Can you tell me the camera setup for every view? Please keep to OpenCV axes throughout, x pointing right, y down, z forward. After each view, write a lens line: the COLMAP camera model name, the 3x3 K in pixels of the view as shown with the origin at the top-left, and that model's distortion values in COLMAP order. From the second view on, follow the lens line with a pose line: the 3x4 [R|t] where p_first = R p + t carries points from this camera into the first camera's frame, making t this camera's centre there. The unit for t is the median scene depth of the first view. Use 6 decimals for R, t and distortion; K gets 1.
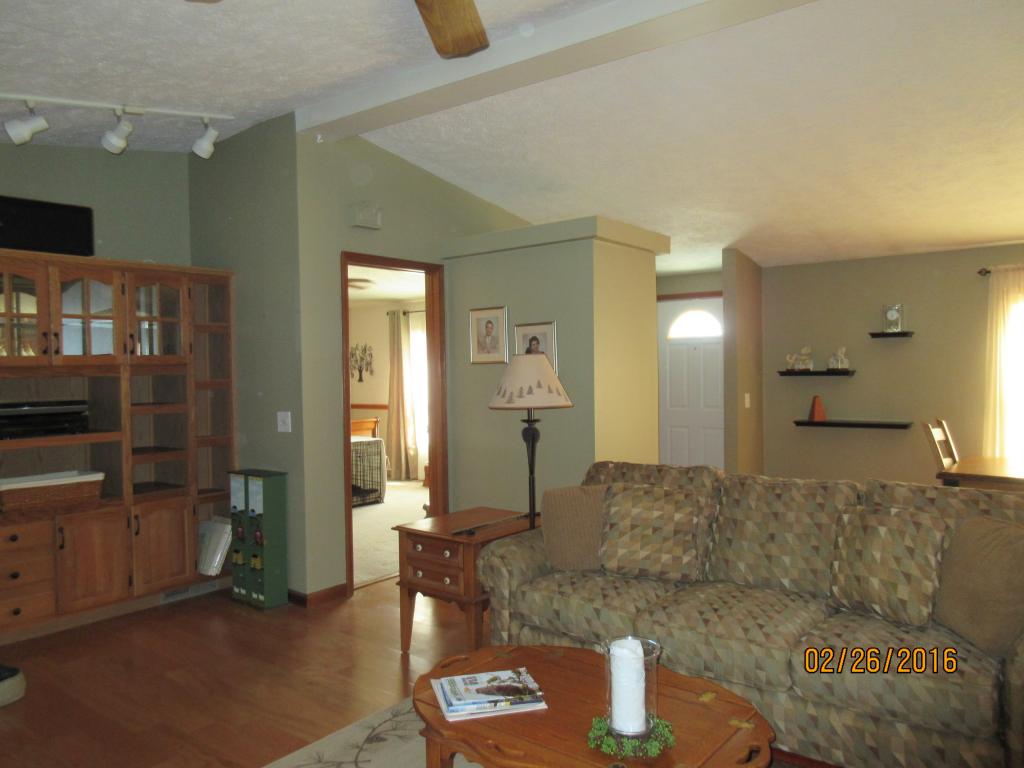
lens RADIAL K [[767.6, 0, 510.1], [0, 767.6, 383.0], [0, 0, 1]] dist [0.000774, 0.005008]
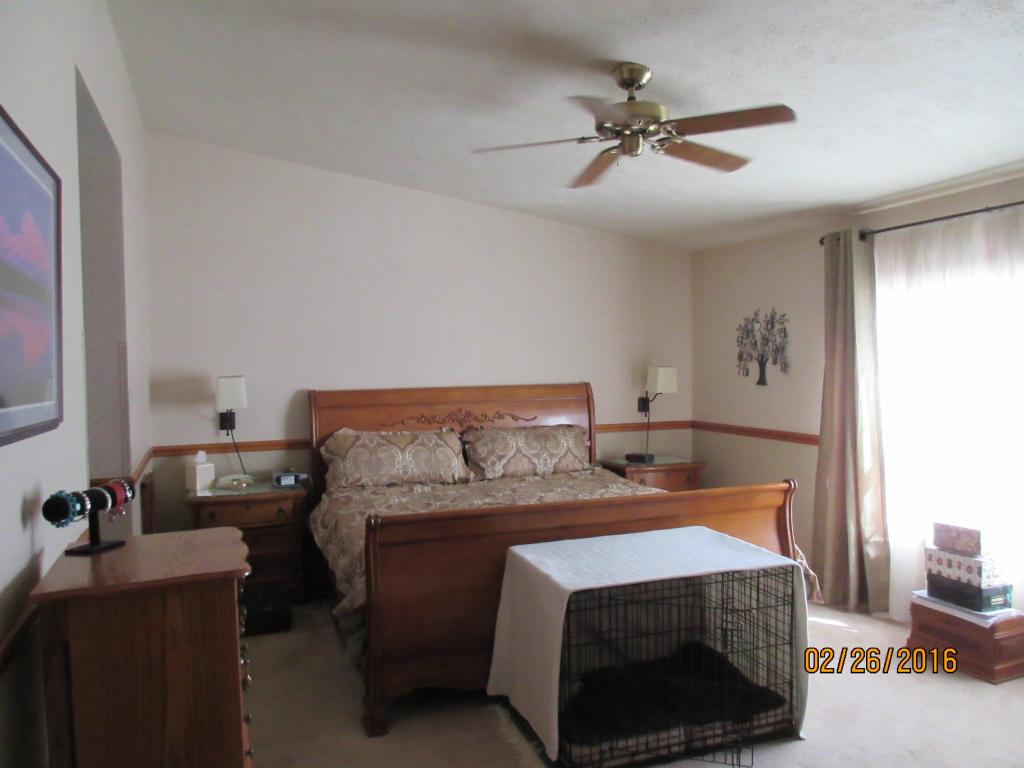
lens RADIAL K [[767.6, 0, 511.1], [0, 767.6, 383.9], [0, 0, 1]] dist [0.000774, 0.005008]
pose [[0.857587, 0.021922, -0.513871, -0.175251], [-0.009050, 0.999580, 0.027540, -0.034049], [0.514259, -0.018967, 0.857425, 1.101336]]
